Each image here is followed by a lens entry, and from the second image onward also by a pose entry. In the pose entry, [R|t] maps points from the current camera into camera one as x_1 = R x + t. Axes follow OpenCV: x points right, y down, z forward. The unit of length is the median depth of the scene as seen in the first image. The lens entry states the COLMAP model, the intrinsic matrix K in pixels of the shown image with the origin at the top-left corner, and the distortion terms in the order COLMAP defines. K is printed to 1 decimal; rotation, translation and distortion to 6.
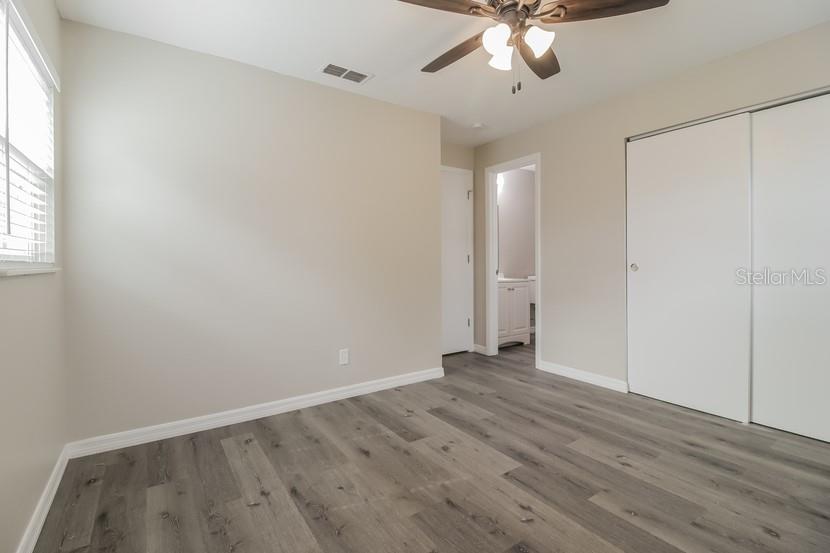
lens RADIAL K [[387.6, 0, 410.6], [0, 387.6, 272.9], [0, 0, 1]] dist [-0.002202, -0.000733]
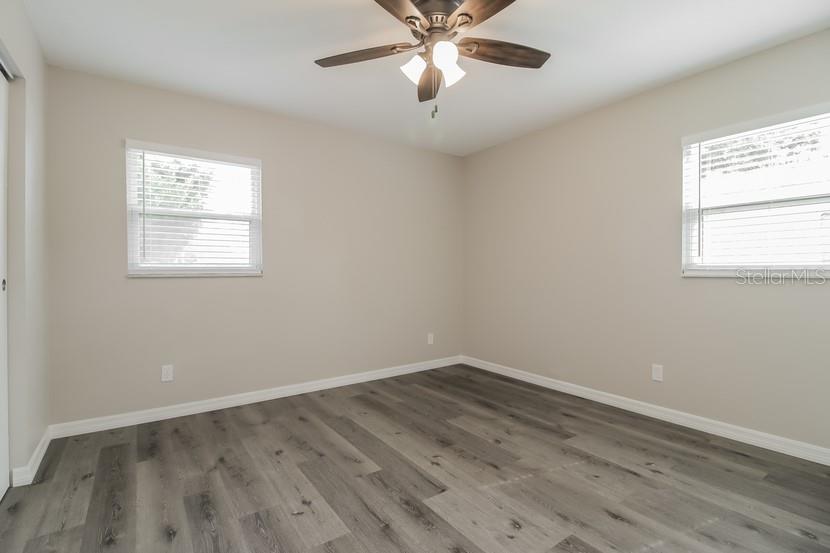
lens RADIAL K [[387.6, 0, 410.6], [0, 387.6, 272.9], [0, 0, 1]] dist [-0.002202, -0.000733]
pose [[-0.999865, 0.006922, -0.014873, 0.352051], [0.006337, 0.999218, 0.039039, -0.069628], [0.015131, 0.038940, -0.999127, 2.016365]]
